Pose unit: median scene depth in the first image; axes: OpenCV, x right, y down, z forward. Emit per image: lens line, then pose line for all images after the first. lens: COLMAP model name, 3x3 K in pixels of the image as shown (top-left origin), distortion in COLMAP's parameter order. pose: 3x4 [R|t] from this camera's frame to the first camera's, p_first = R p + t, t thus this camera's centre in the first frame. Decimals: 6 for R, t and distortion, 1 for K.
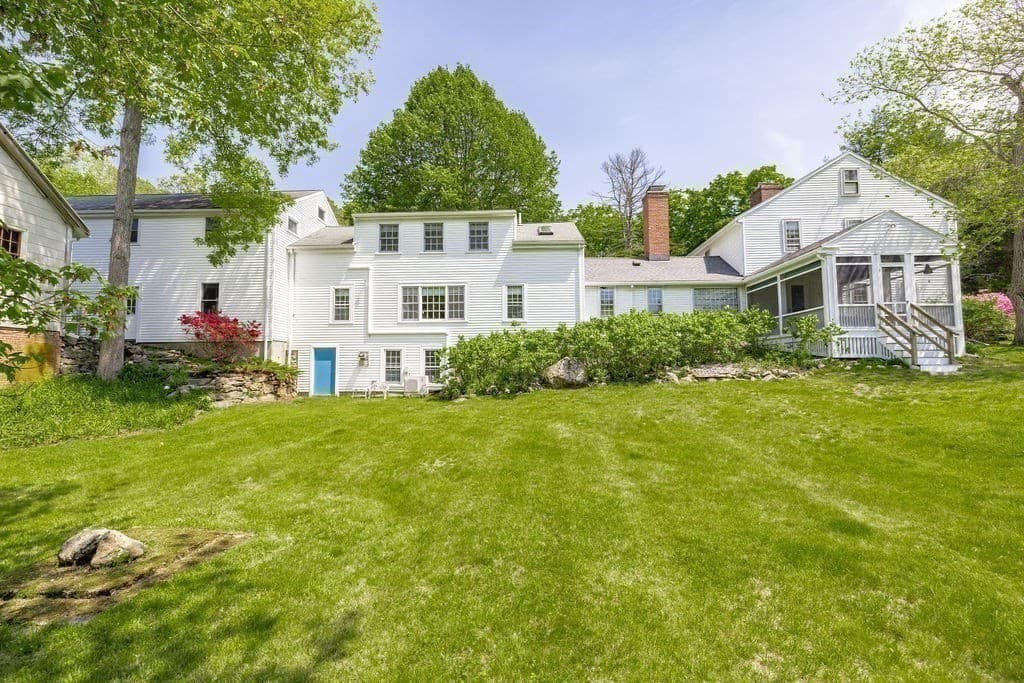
lens RADIAL K [[429.1, 0, 507.1], [0, 429.1, 342.7], [0, 0, 1]] dist [-0.000115, 0.000653]
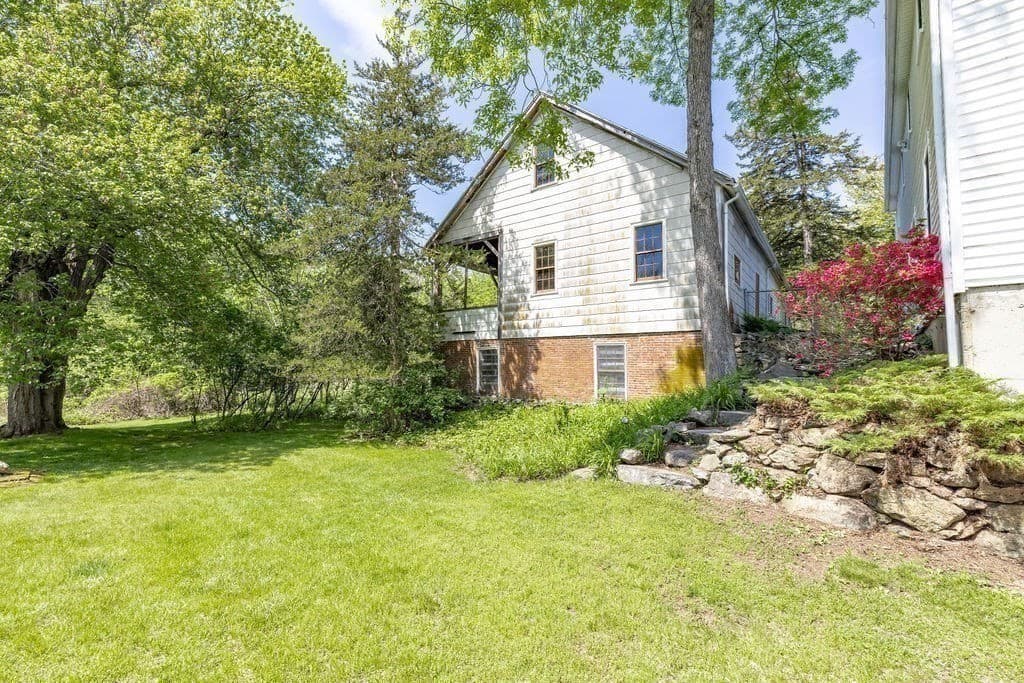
lens RADIAL K [[429.1, 0, 513.4], [0, 429.1, 342.0], [0, 0, 1]] dist [-0.000115, 0.000653]
pose [[-0.586616, -0.043369, -0.808703, -0.187182], [0.045972, 0.995172, -0.086716, 0.032256], [0.808559, -0.088047, -0.581790, 0.889205]]
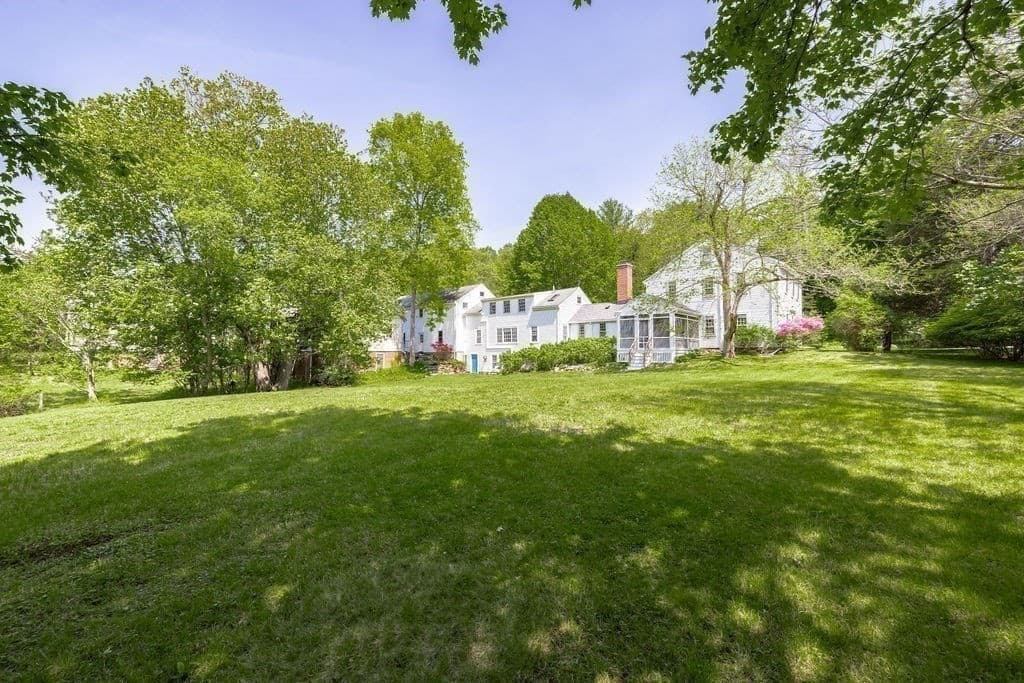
lens RADIAL K [[429.1, 0, 509.4], [0, 429.1, 340.5], [0, 0, 1]] dist [-0.000115, 0.000653]
pose [[0.781300, -0.018105, -0.623893, 1.316503], [0.039027, 0.999040, 0.019882, -0.111181], [0.622934, -0.039882, 0.781257, -0.839906]]
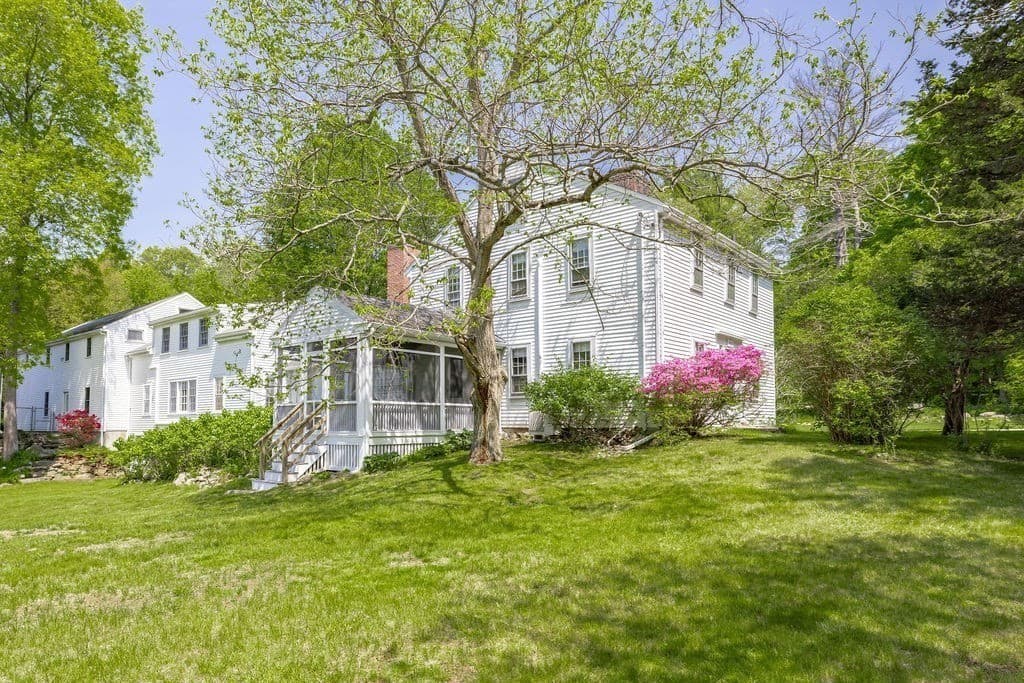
lens RADIAL K [[631.9, 0, 492.9], [0, 631.9, 388.6], [0, 0, 1]] dist [0.001002, -0.001036]
pose [[0.793935, -0.033409, -0.607084, 1.458074], [0.039851, 0.999202, -0.002872, -0.076761], [0.606695, -0.021912, 0.794633, 0.192449]]
